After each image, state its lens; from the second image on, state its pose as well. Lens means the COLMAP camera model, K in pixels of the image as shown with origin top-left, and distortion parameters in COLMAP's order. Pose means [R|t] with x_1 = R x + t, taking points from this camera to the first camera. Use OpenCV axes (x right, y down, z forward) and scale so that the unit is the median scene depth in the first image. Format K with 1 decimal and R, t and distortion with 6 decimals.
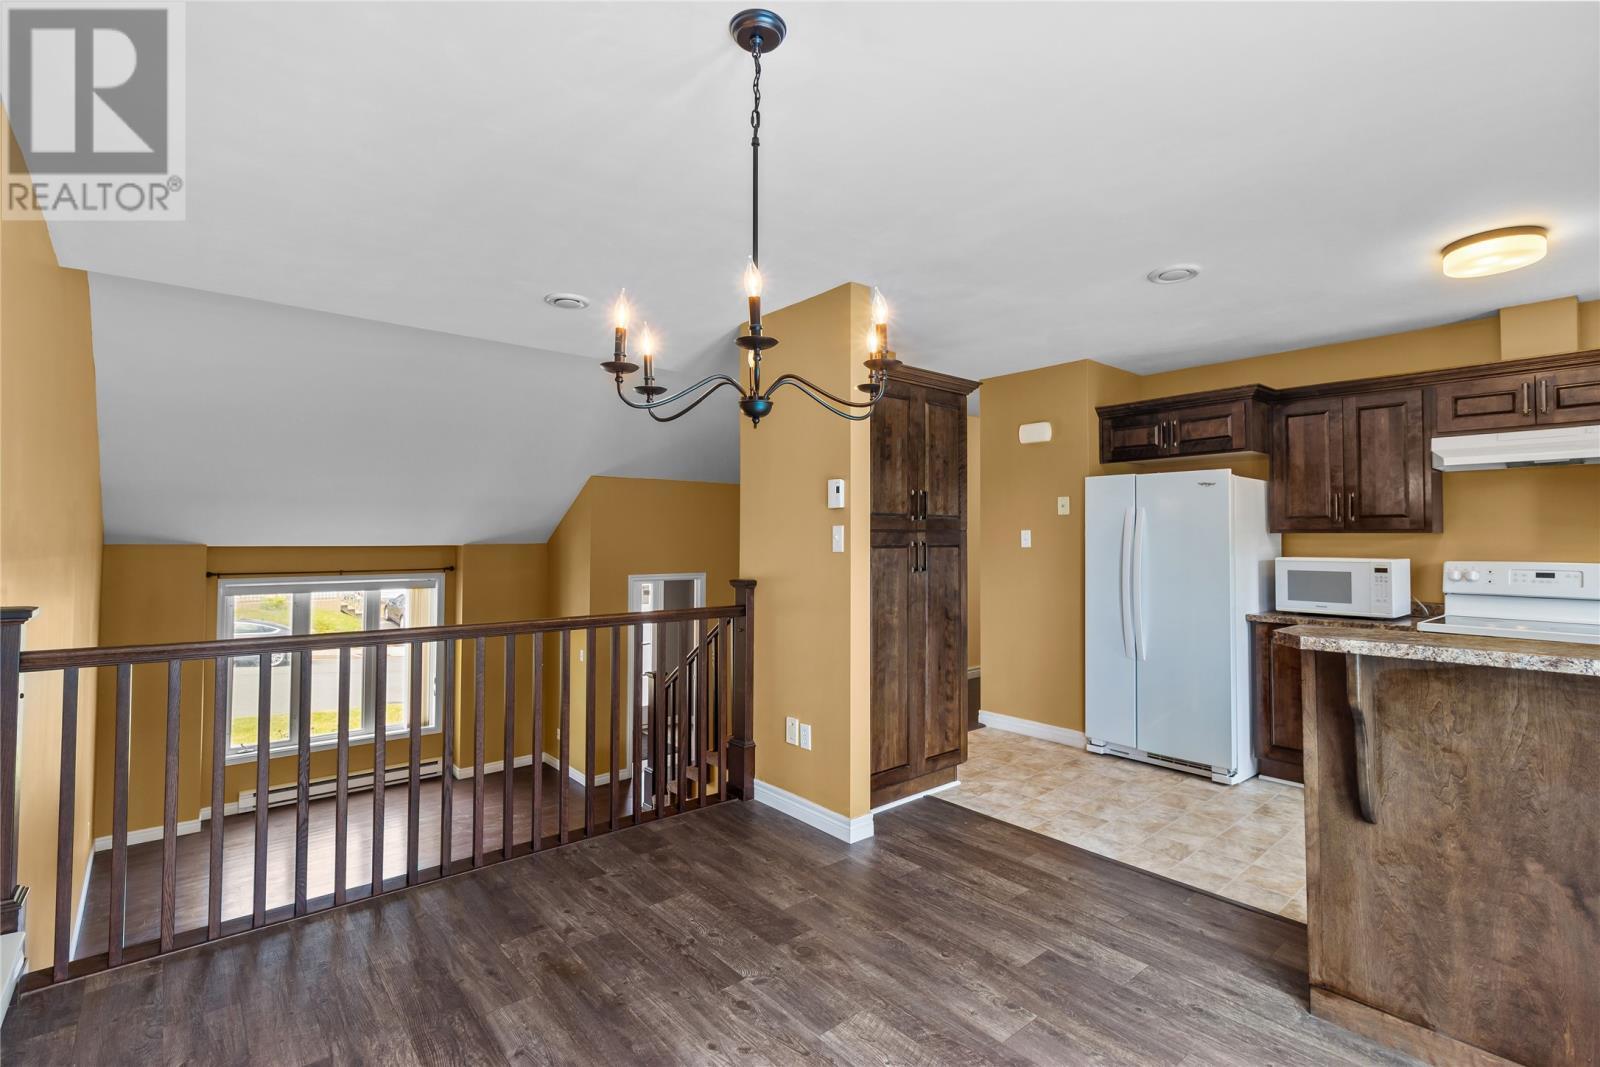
lens RADIAL K [[751.3, 0, 810.9], [0, 751.3, 519.7], [0, 0, 1]] dist [0.000016, -0.000294]
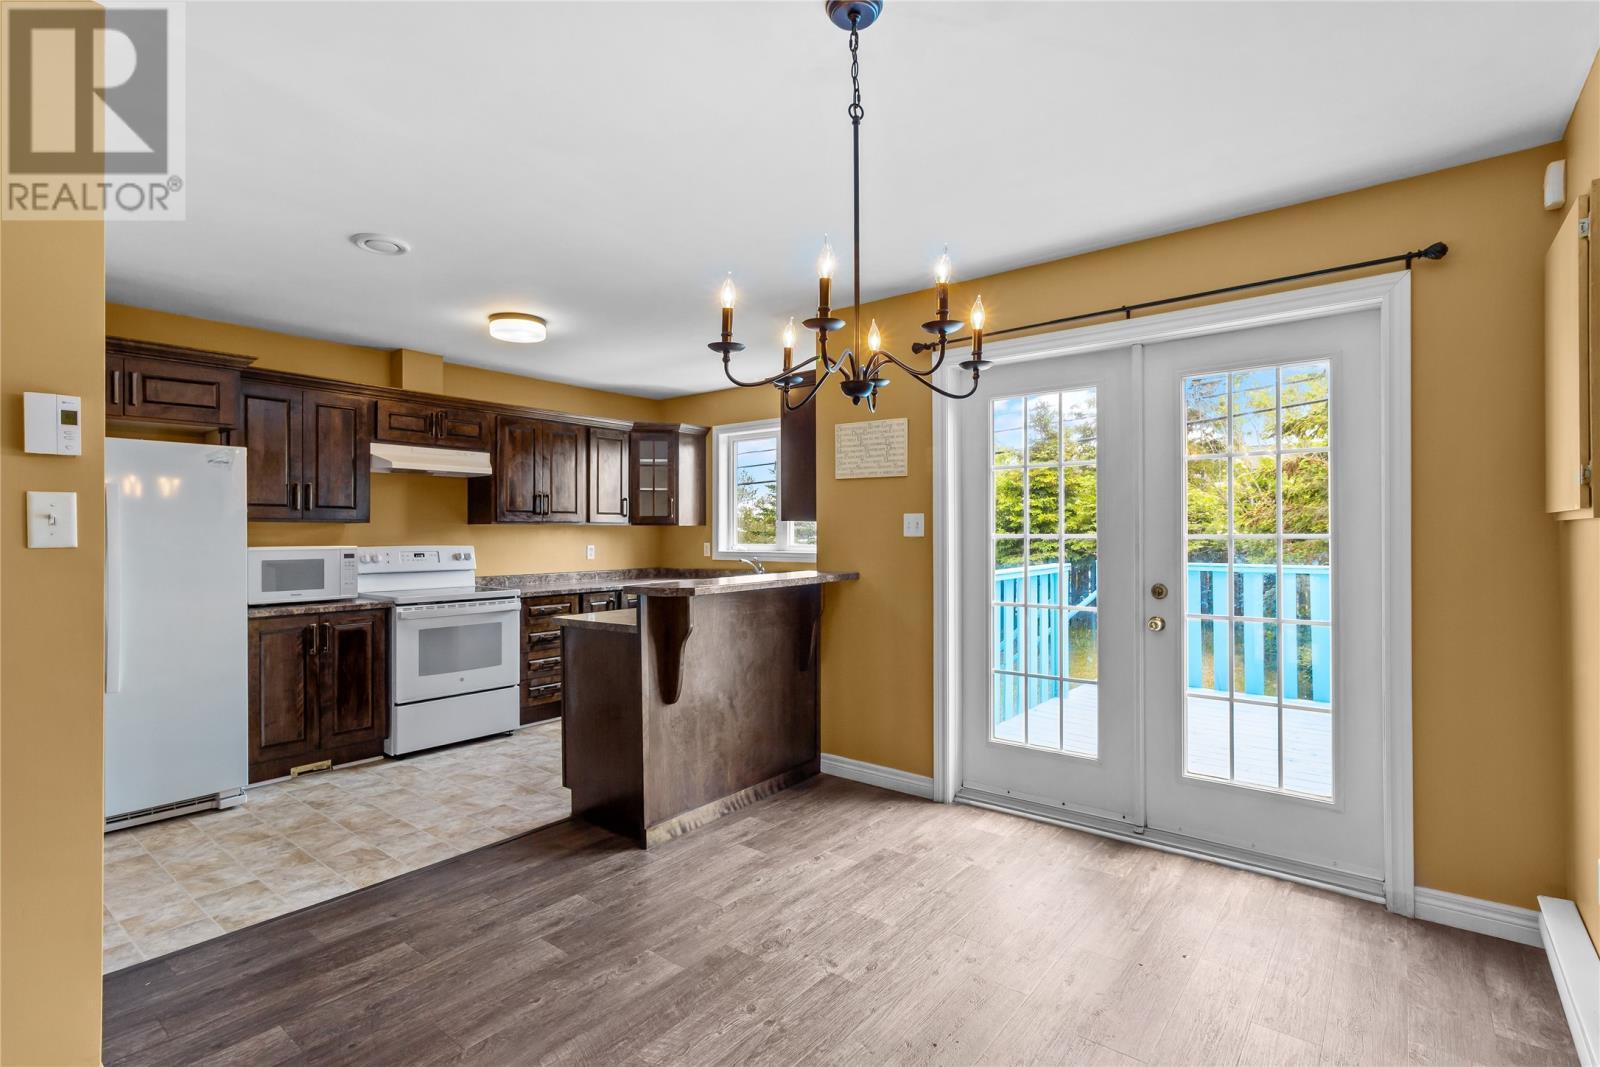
lens RADIAL K [[751.3, 0, 807.6], [0, 751.3, 537.5], [0, 0, 1]] dist [0.000016, -0.000294]
pose [[-0.190767, -0.009792, 0.981587, -0.511999], [-0.024649, 0.999683, 0.005182, 0.018817], [-0.981326, -0.023207, -0.190948, 0.603260]]
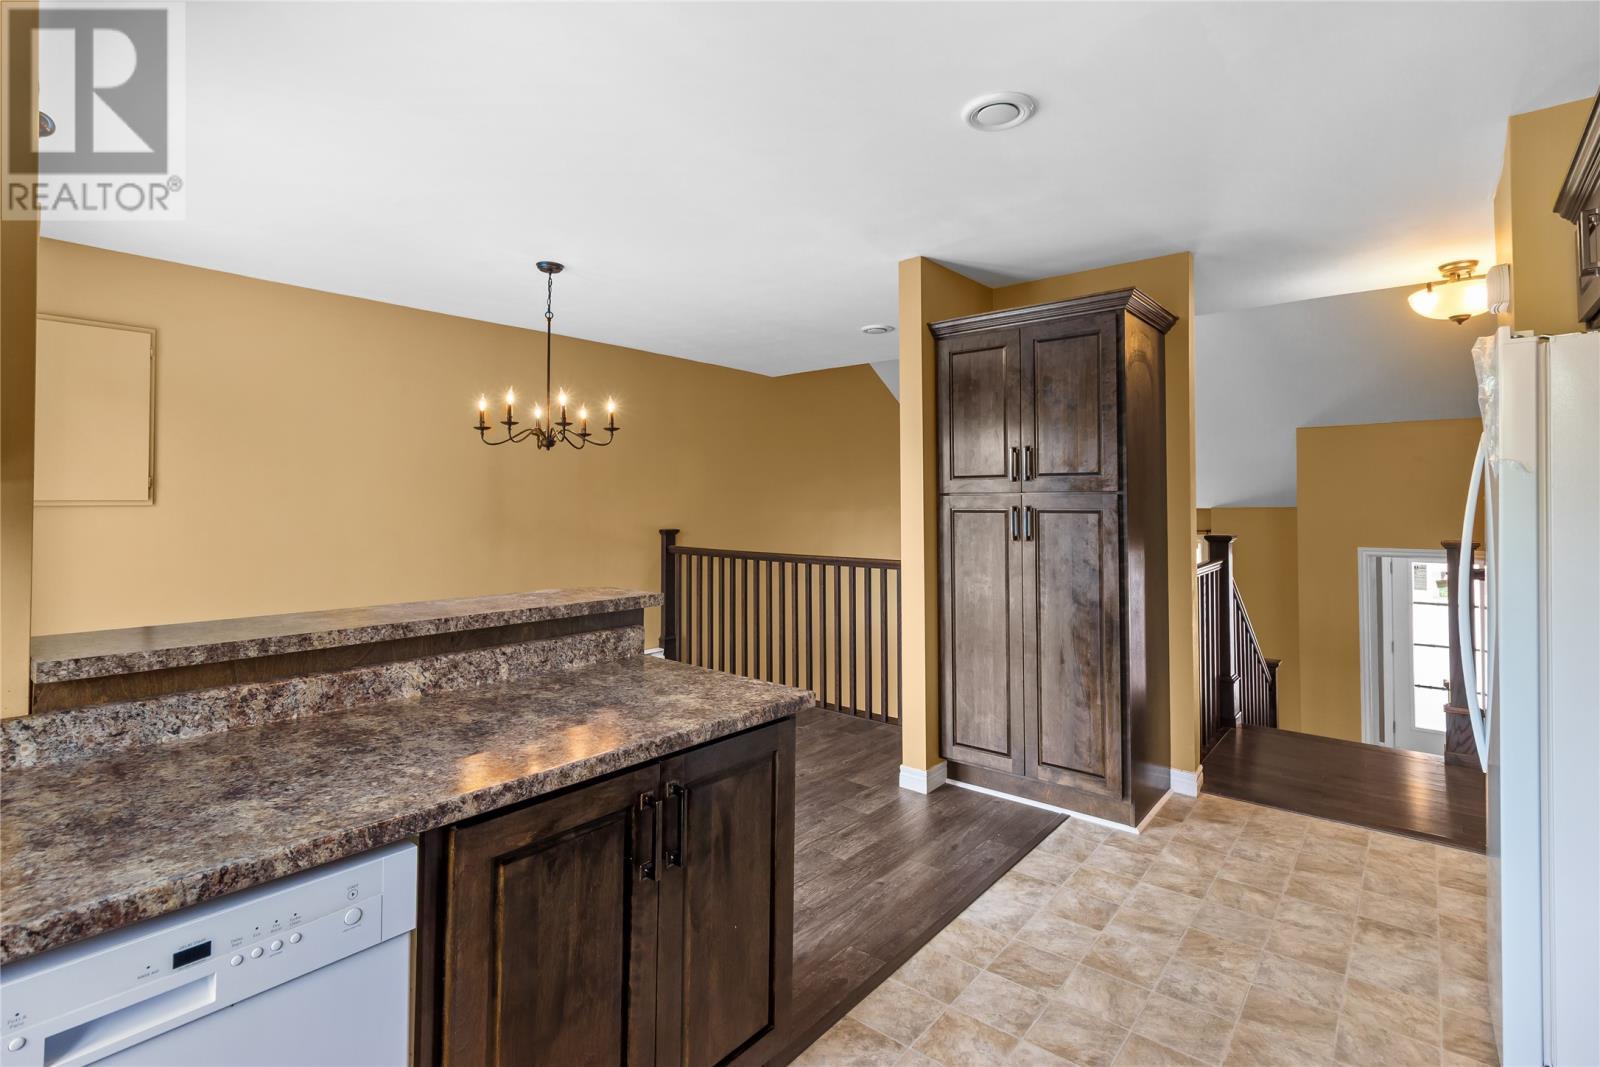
lens RADIAL K [[751.3, 0, 795.9], [0, 751.3, 516.8], [0, 0, 1]] dist [0.000016, -0.000294]
pose [[0.144418, 0.012295, -0.989440, 1.034442], [0.025717, 0.999538, 0.016174, 0.021811], [0.989182, -0.027781, 0.144036, 0.669913]]
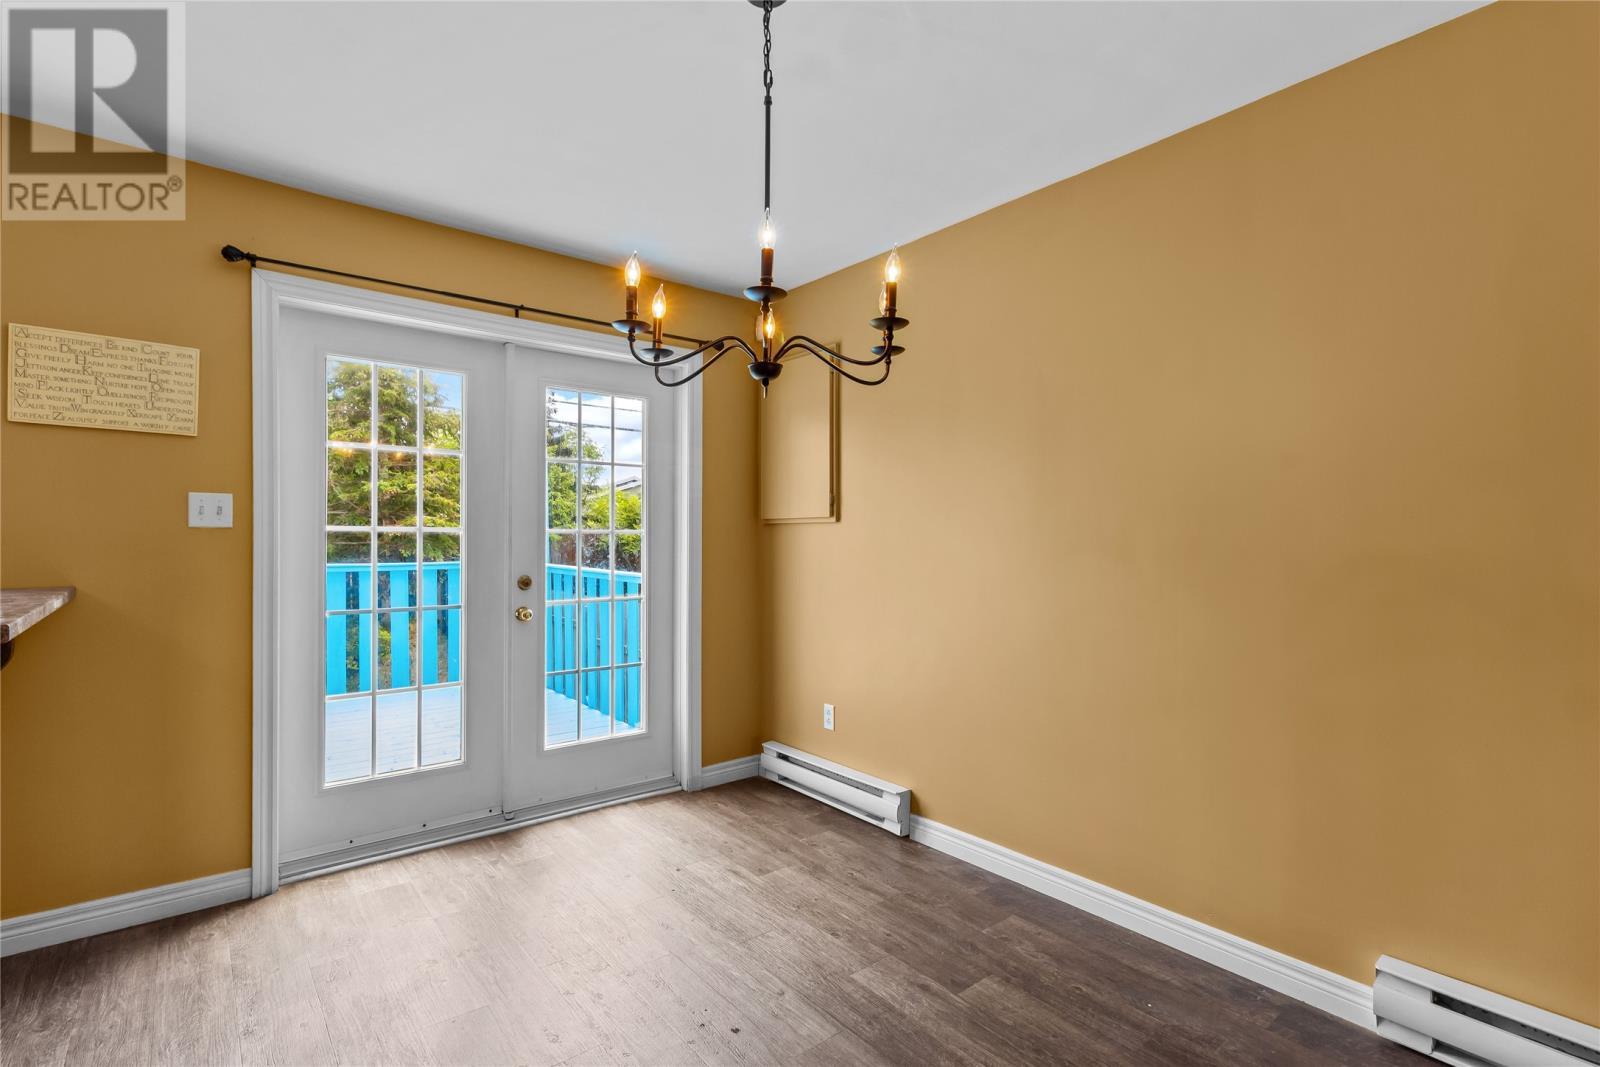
lens RADIAL K [[751.3, 0, 794.1], [0, 751.3, 546.9], [0, 0, 1]] dist [0.000016, -0.000294]
pose [[-0.999581, -0.010165, 0.027084, 0.335593], [-0.010630, 0.999798, -0.017052, 0.069204], [-0.026906, -0.017333, -0.999488, 1.294613]]
